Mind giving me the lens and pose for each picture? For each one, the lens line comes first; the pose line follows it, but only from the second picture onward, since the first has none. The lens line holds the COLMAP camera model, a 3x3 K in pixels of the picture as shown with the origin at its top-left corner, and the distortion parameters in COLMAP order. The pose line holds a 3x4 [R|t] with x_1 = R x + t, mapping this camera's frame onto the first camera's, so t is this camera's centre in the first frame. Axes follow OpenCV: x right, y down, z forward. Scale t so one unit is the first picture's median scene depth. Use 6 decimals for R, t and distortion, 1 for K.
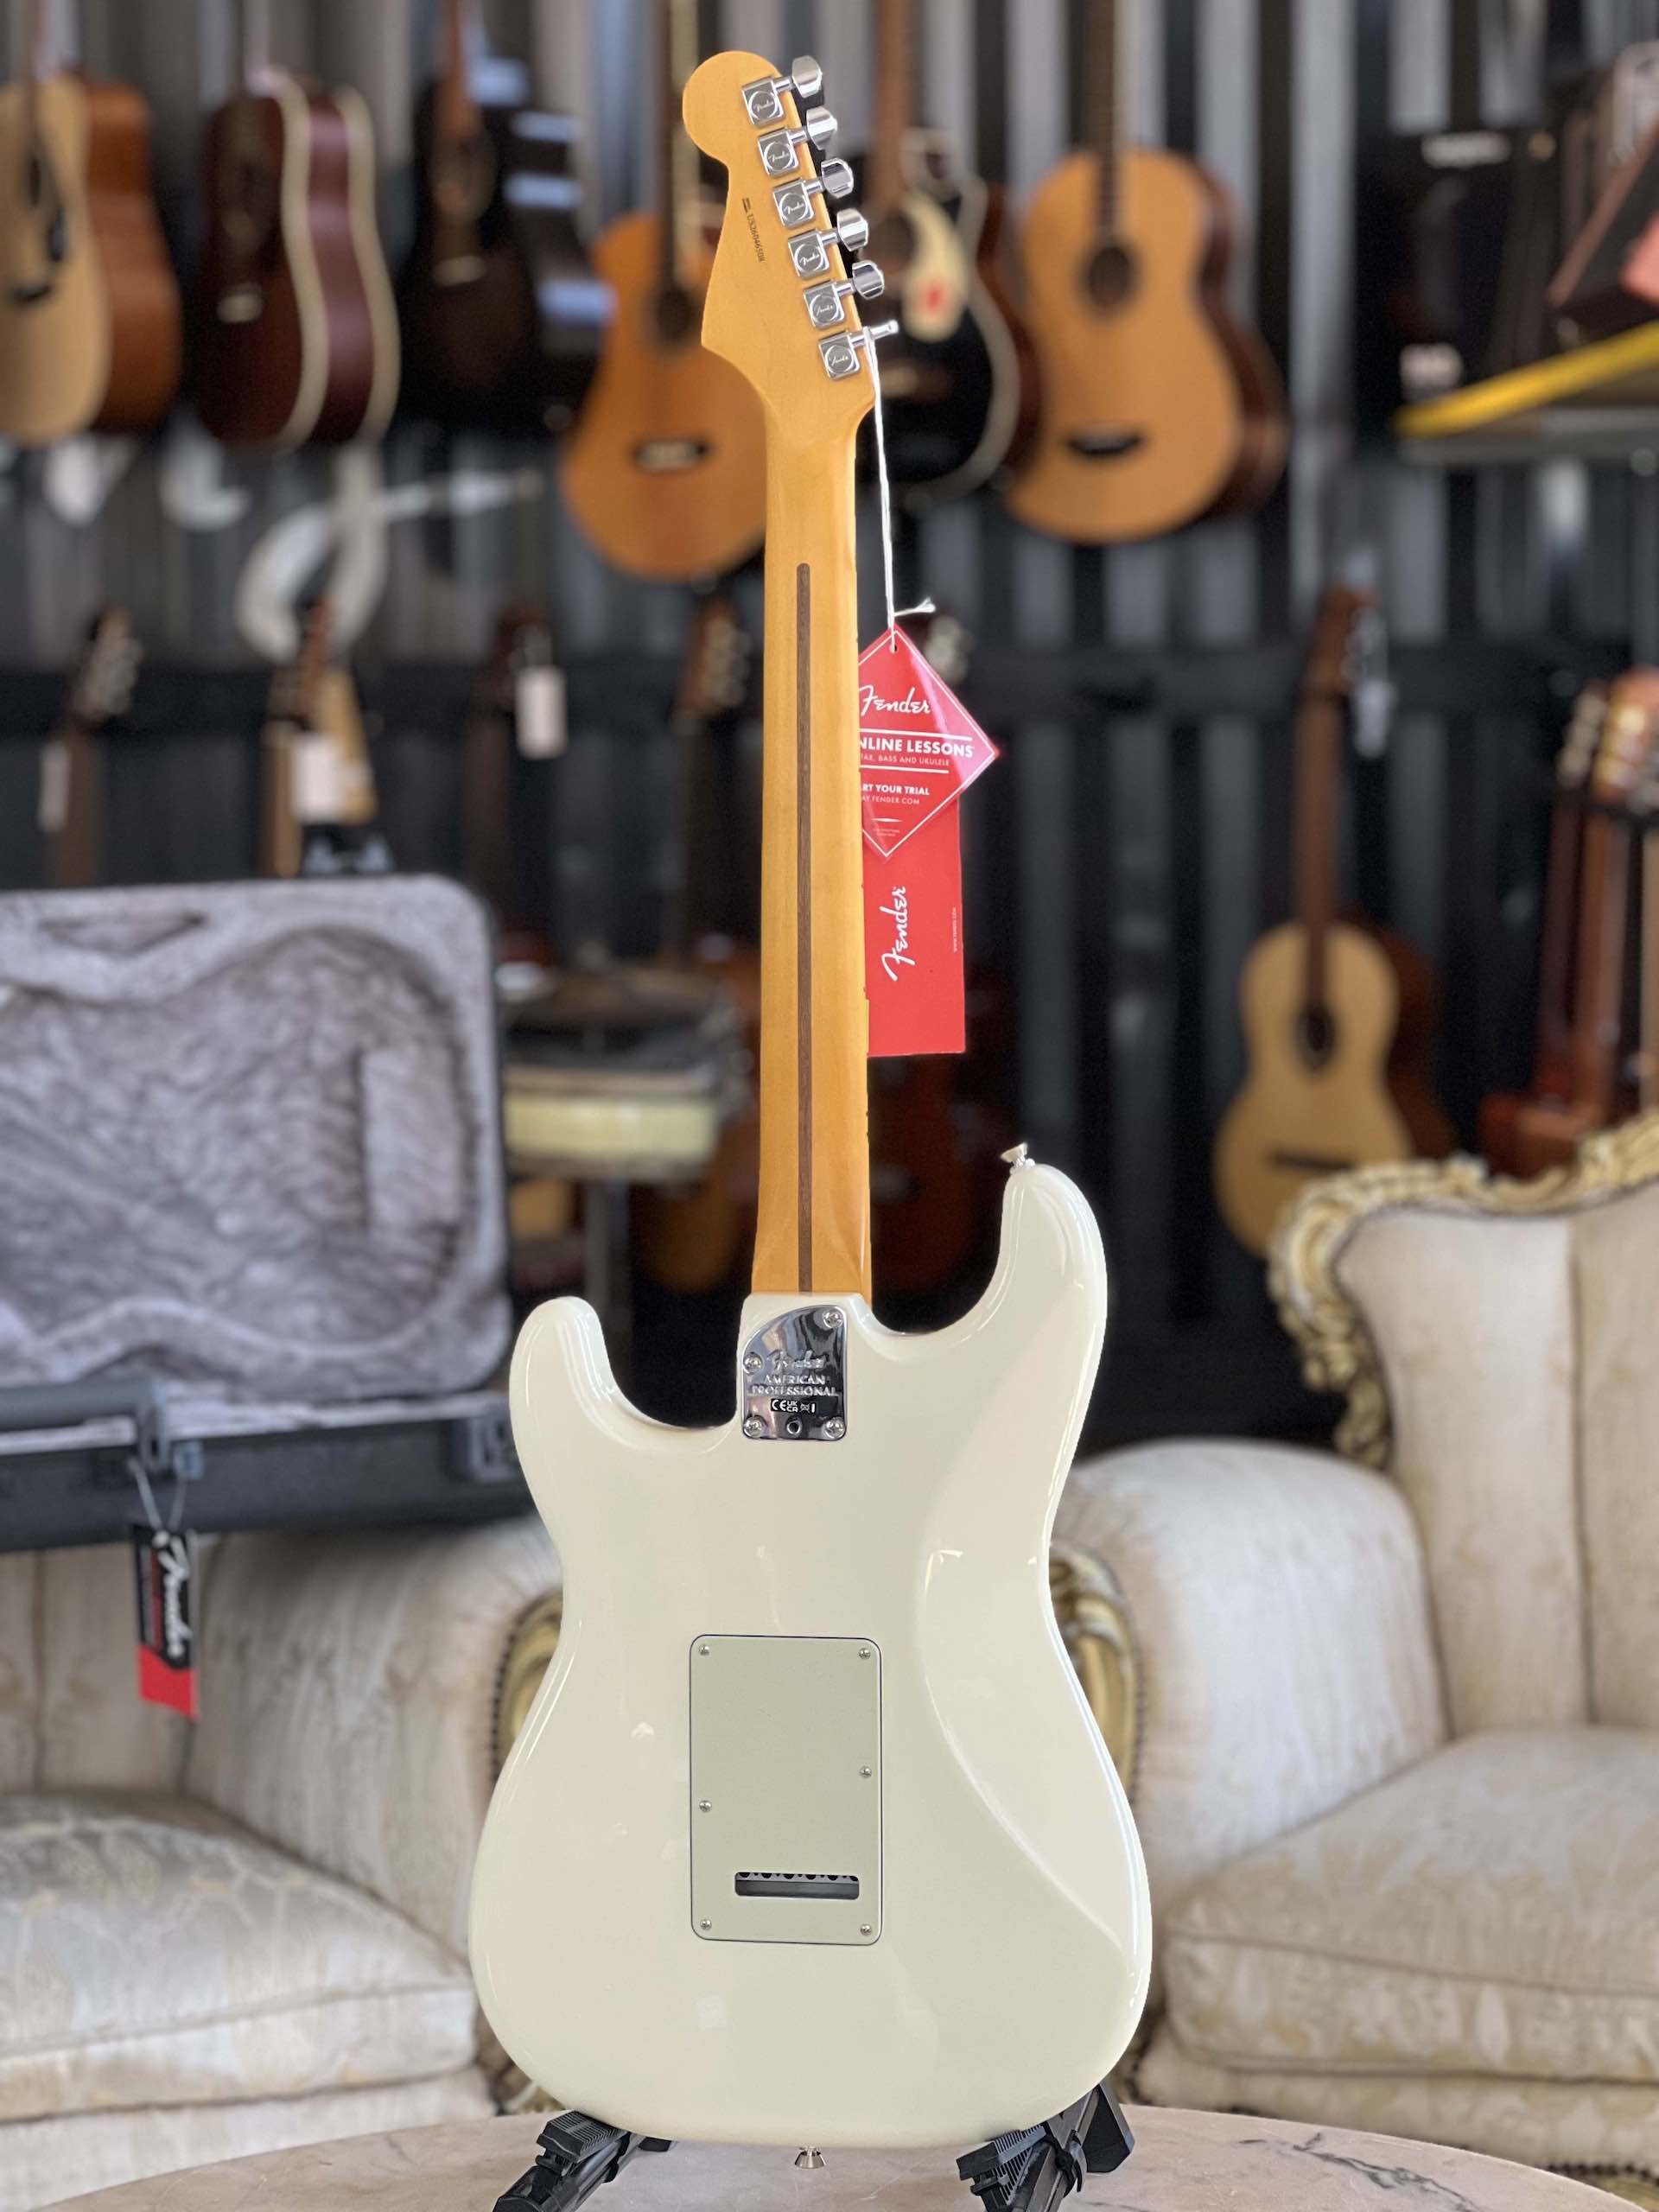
lens RADIAL K [[5358.5, 0, 820.7], [0, 5358.5, 1091.5], [0, 0, 1]] dist [0.199656, 0.000000]
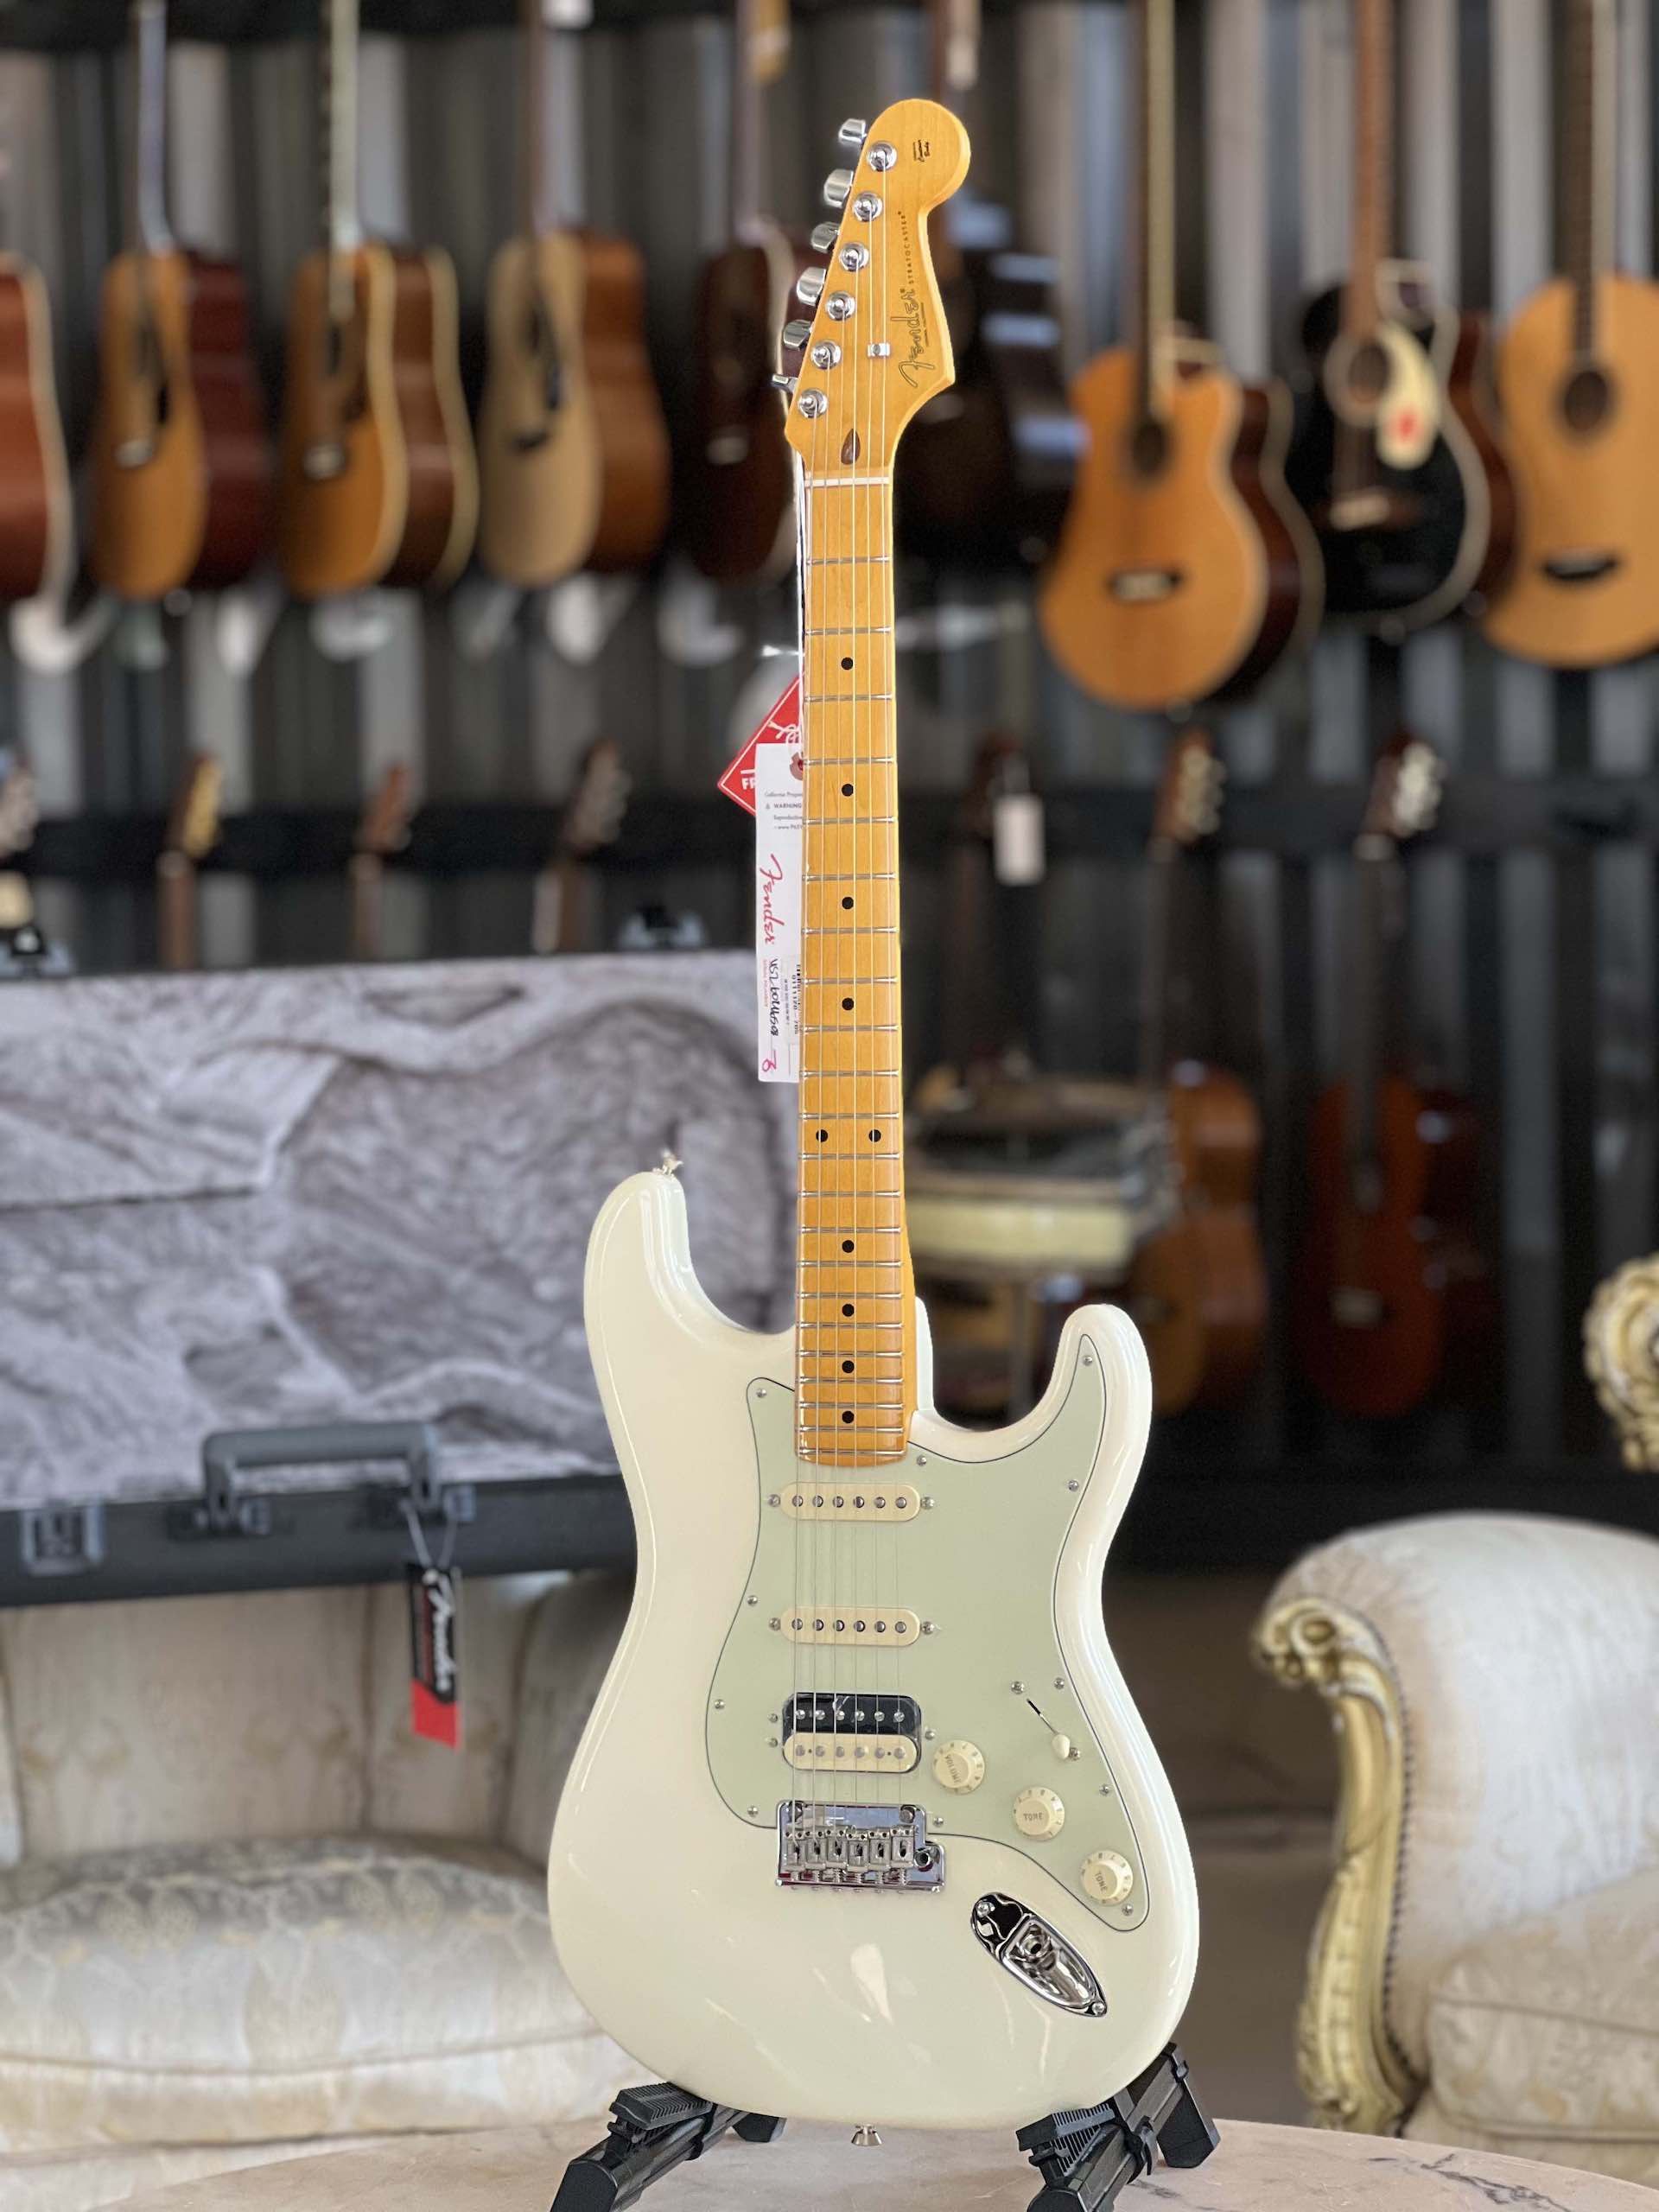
lens RADIAL K [[5358.5, 0, 752.0], [0, 5358.5, 1095.2], [0, 0, 1]] dist [0.199656, 0.000000]
pose [[0.989829, 0.003296, -0.142226, 0.080604], [-0.008320, 0.999362, -0.034747, 0.024671], [0.142021, 0.035577, 0.989224, -0.014051]]
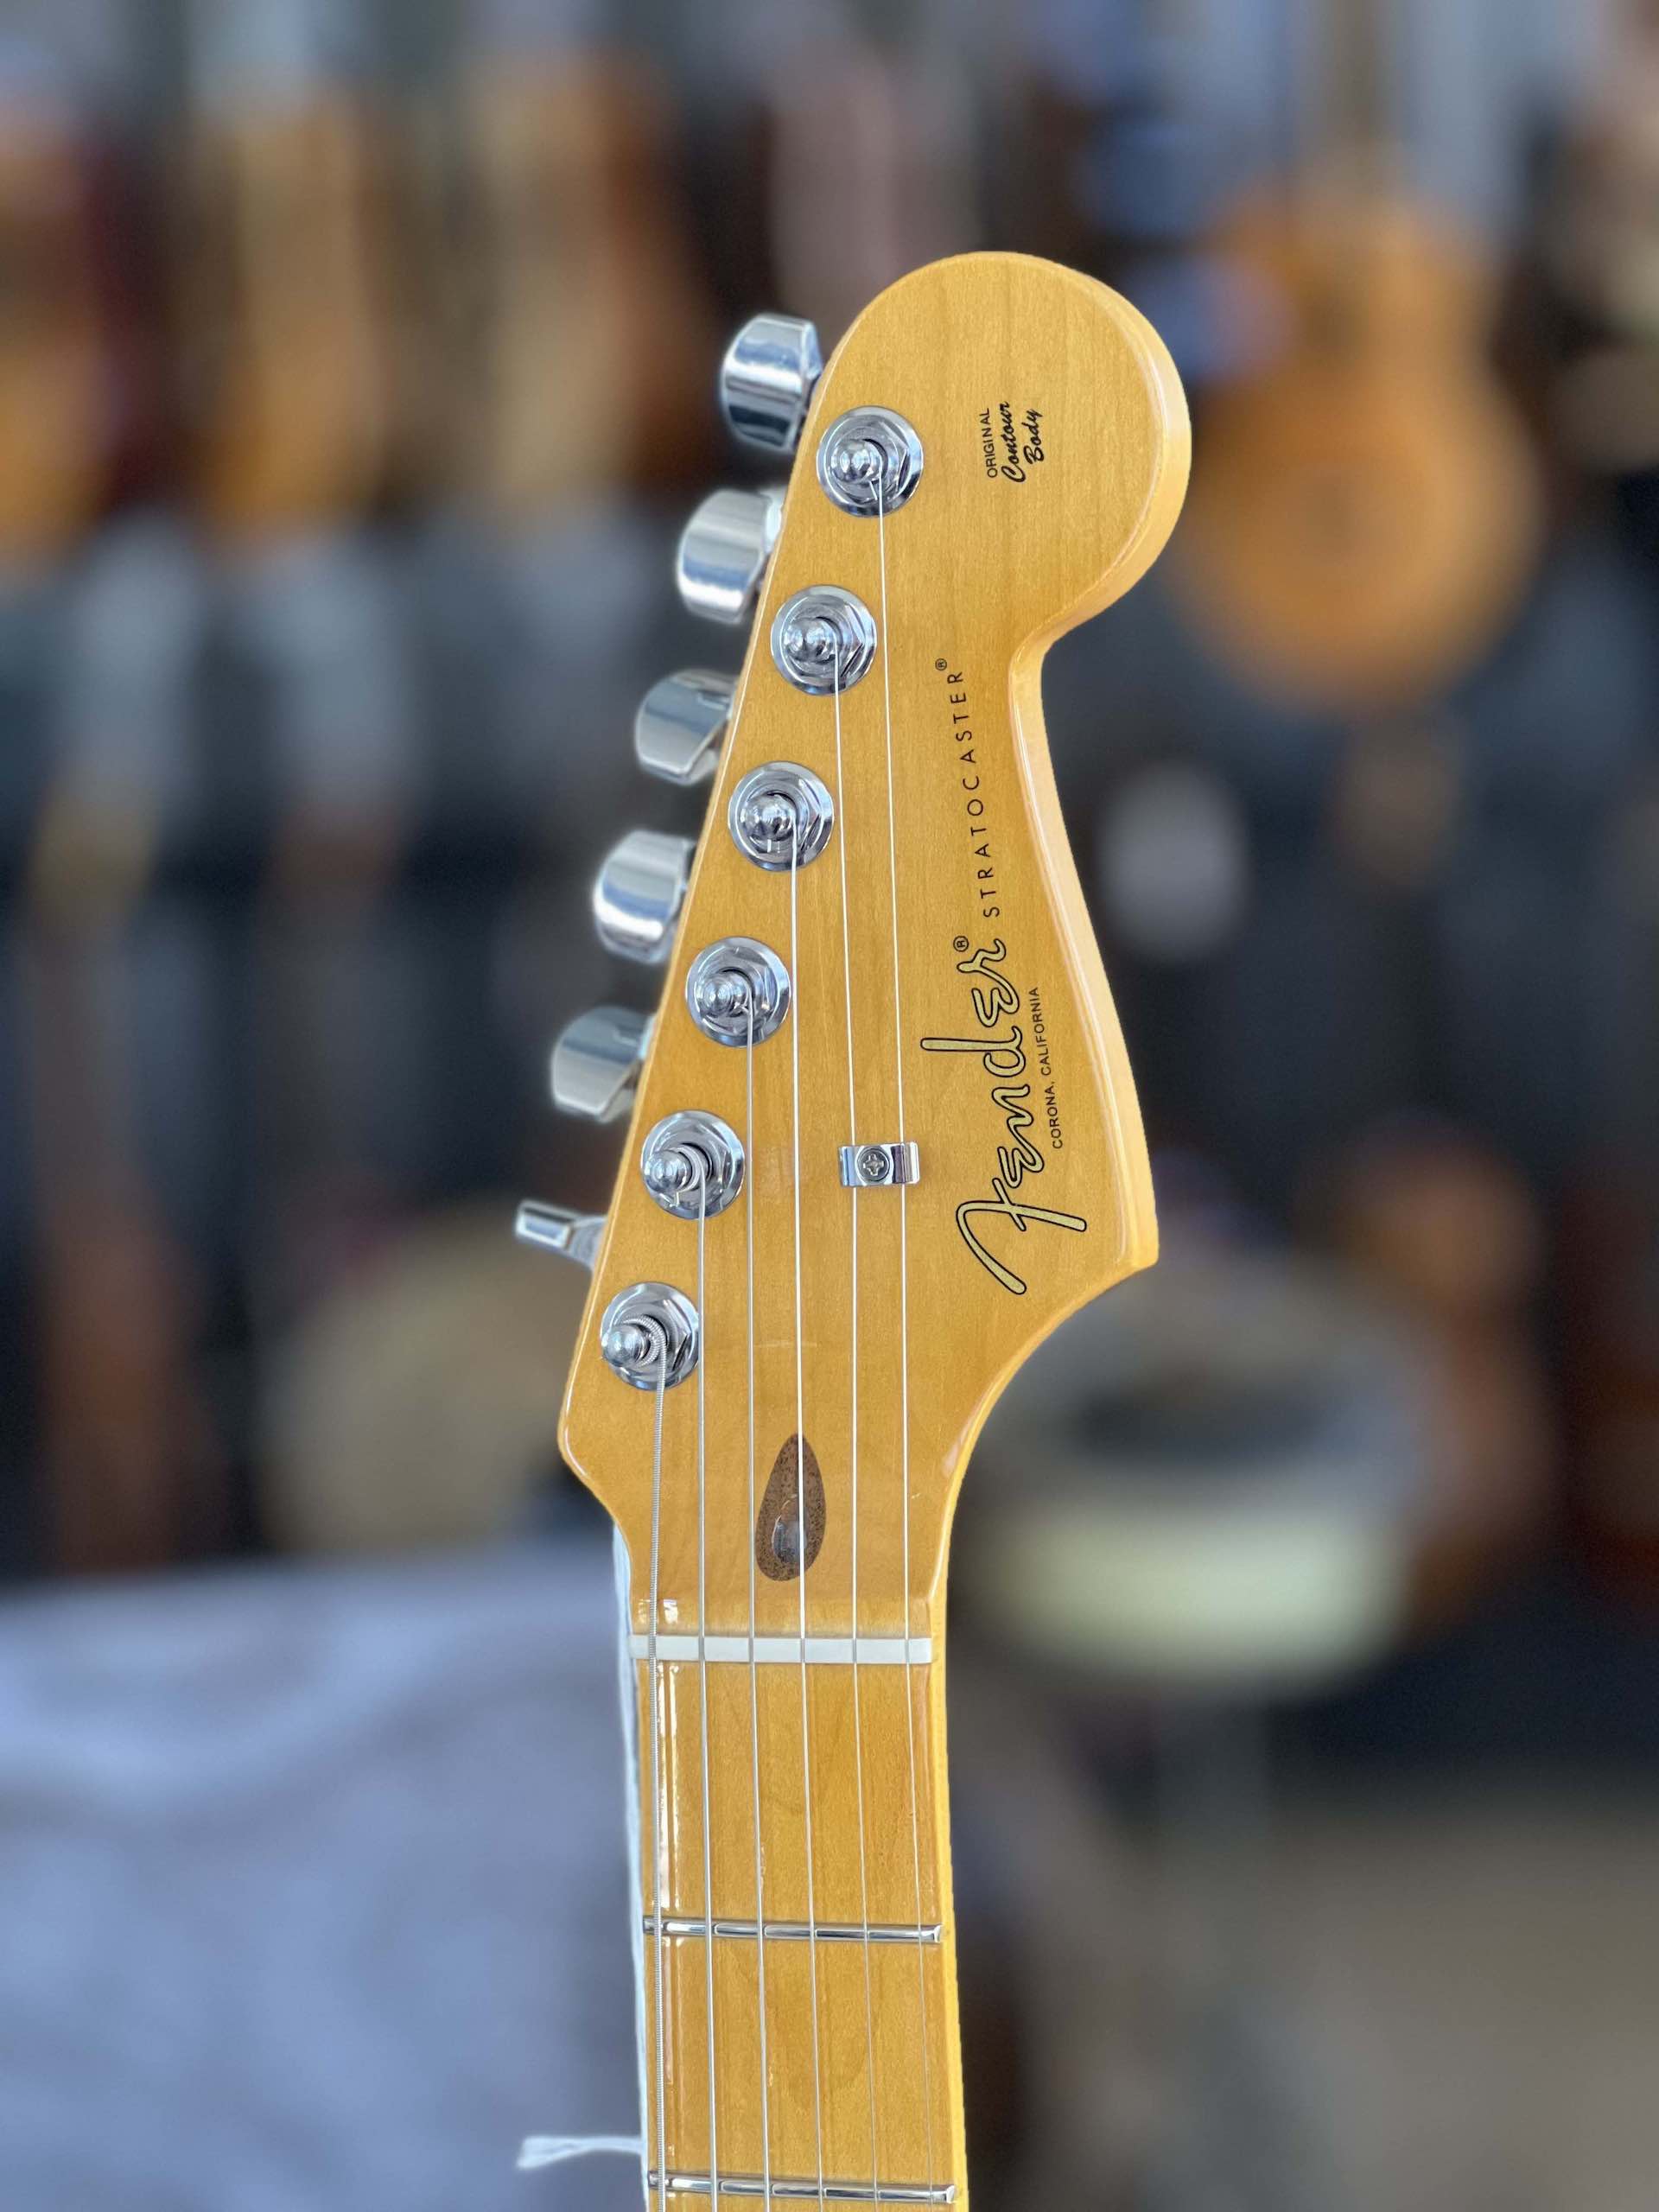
lens RADIAL K [[5358.5, 0, 834.9], [0, 5358.5, 1105.4], [0, 0, 1]] dist [0.199656, 0.000000]
pose [[0.988327, -0.018844, -0.151179, 0.024298], [0.021580, 0.999631, 0.016476, -0.102853], [0.150813, -0.019546, 0.988369, 0.489341]]
